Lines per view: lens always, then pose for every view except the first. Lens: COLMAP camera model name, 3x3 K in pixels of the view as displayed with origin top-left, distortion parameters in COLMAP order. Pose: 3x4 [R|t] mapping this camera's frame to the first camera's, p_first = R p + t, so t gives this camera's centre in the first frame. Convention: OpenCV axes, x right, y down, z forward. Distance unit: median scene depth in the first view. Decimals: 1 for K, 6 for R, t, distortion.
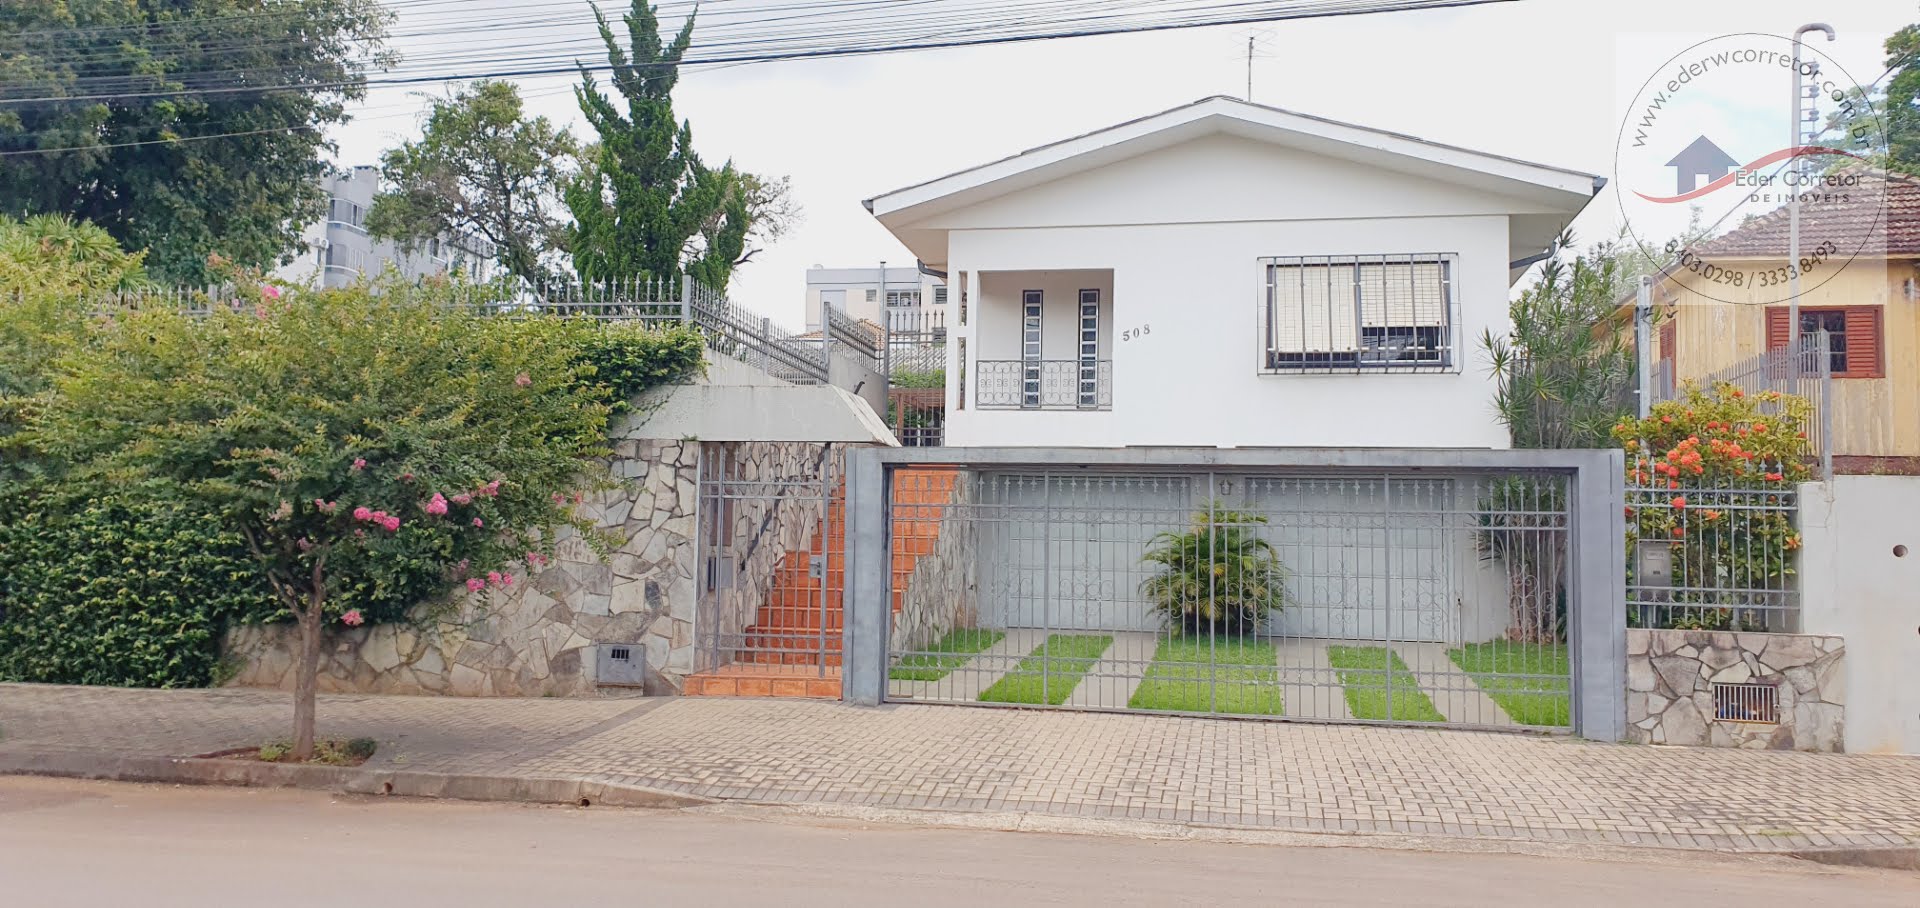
lens RADIAL K [[1506.6, 0, 916.7], [0, 1506.6, 454.9], [0, 0, 1]] dist [0.016337, 0.012079]
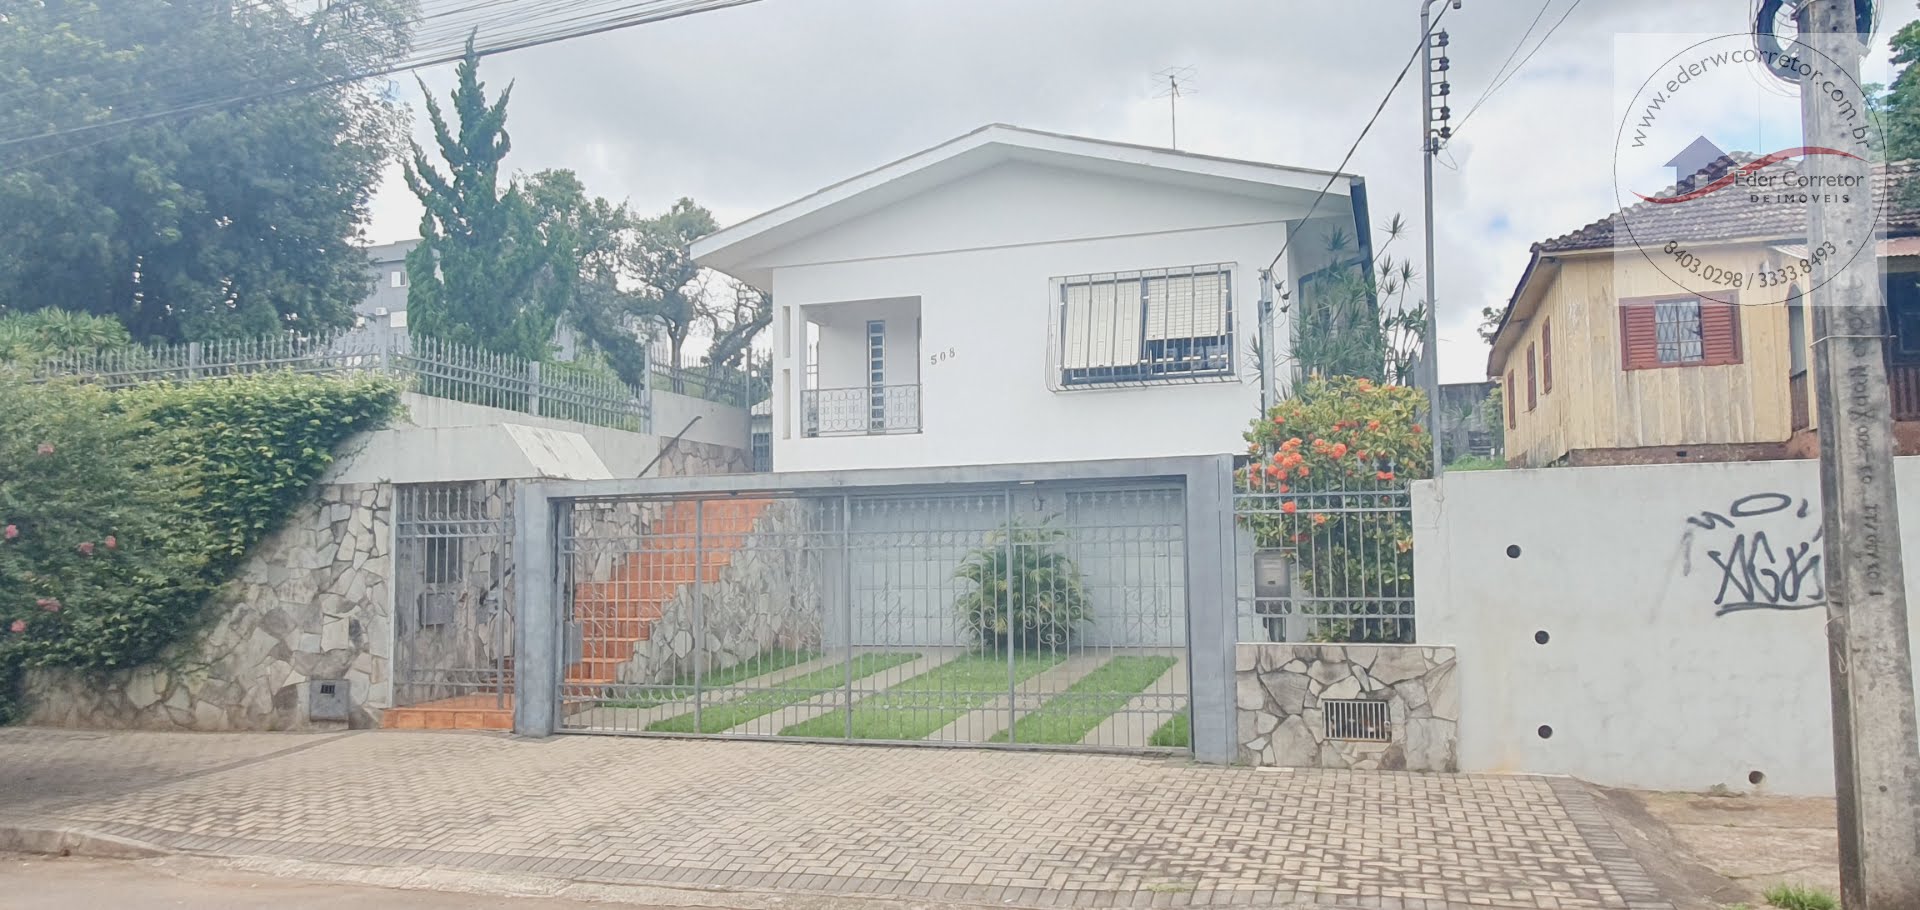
lens RADIAL K [[1307.4, 0, 928.0], [0, 1307.4, 473.9], [0, 0, 1]] dist [-0.000585, 0.003334]
pose [[0.991455, -0.042963, -0.123169, 0.332559], [0.042484, 0.999076, -0.006518, 0.005587], [0.123335, 0.001230, 0.992364, 0.145507]]
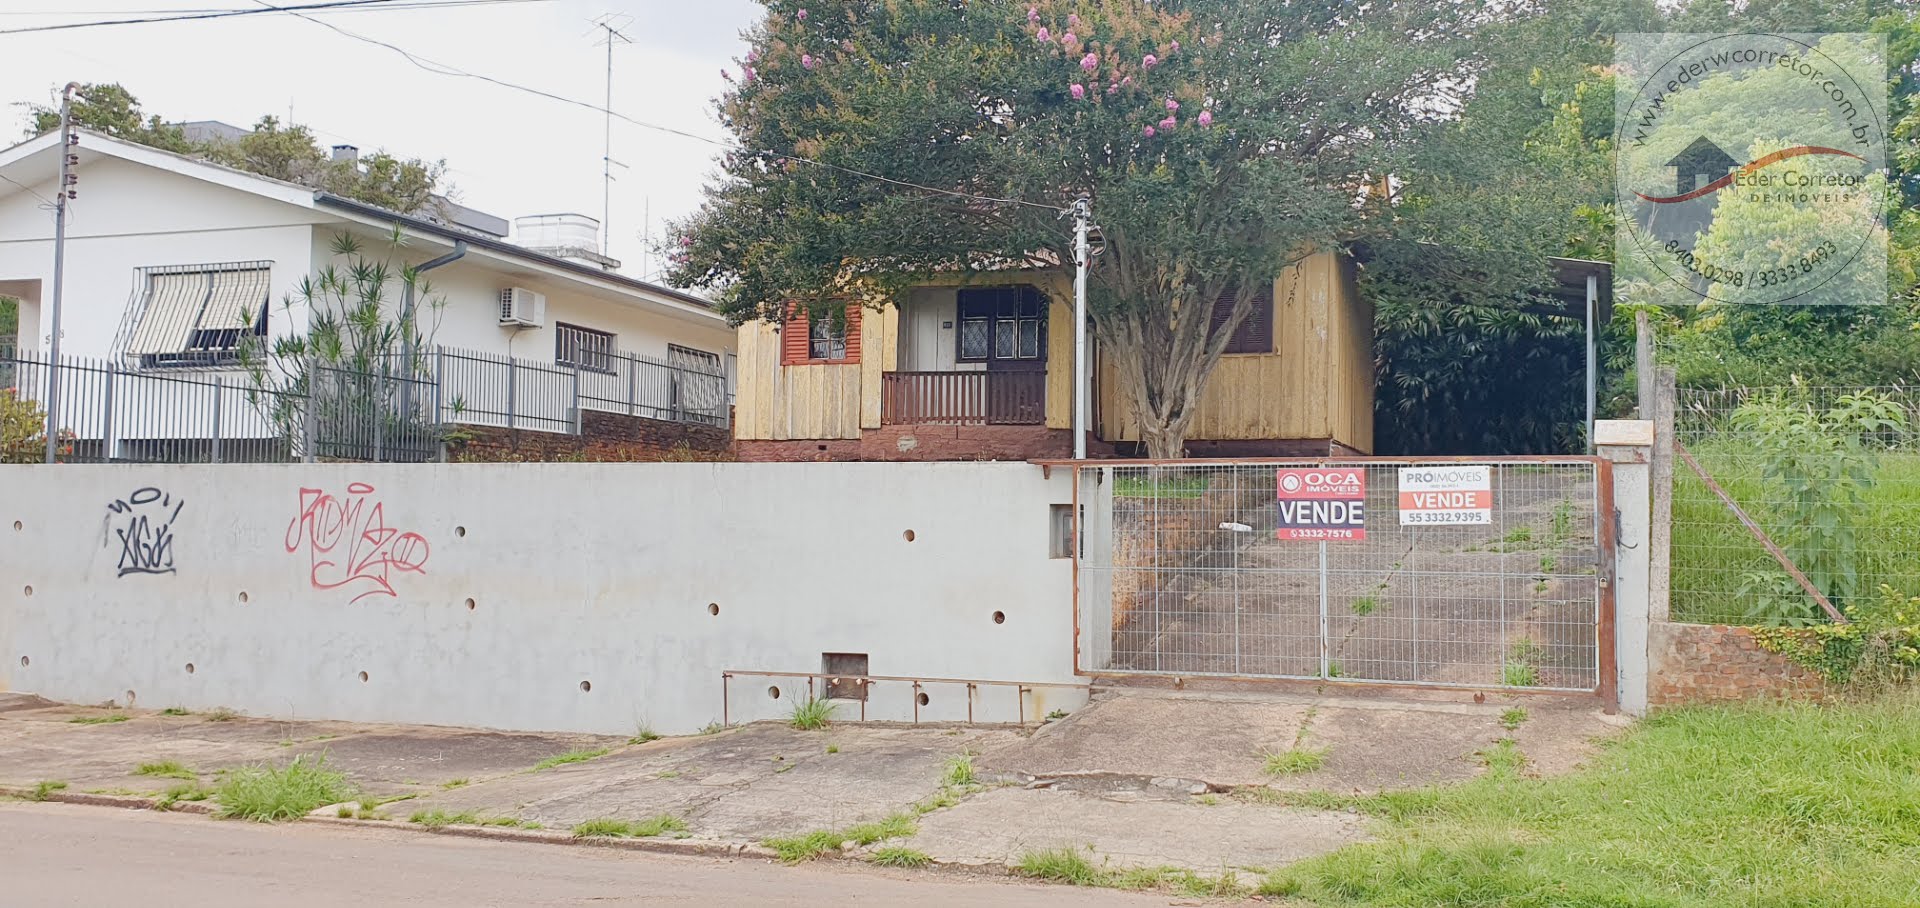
lens RADIAL K [[1714.9, 0, 967.0], [0, 1714.9, 468.5], [0, 0, 1]] dist [-0.003160, -0.007909]
pose [[0.990871, -0.011058, -0.134356, 1.331643], [0.013427, 0.999770, 0.016739, 0.003942], [0.134139, -0.018390, 0.990792, -0.214351]]
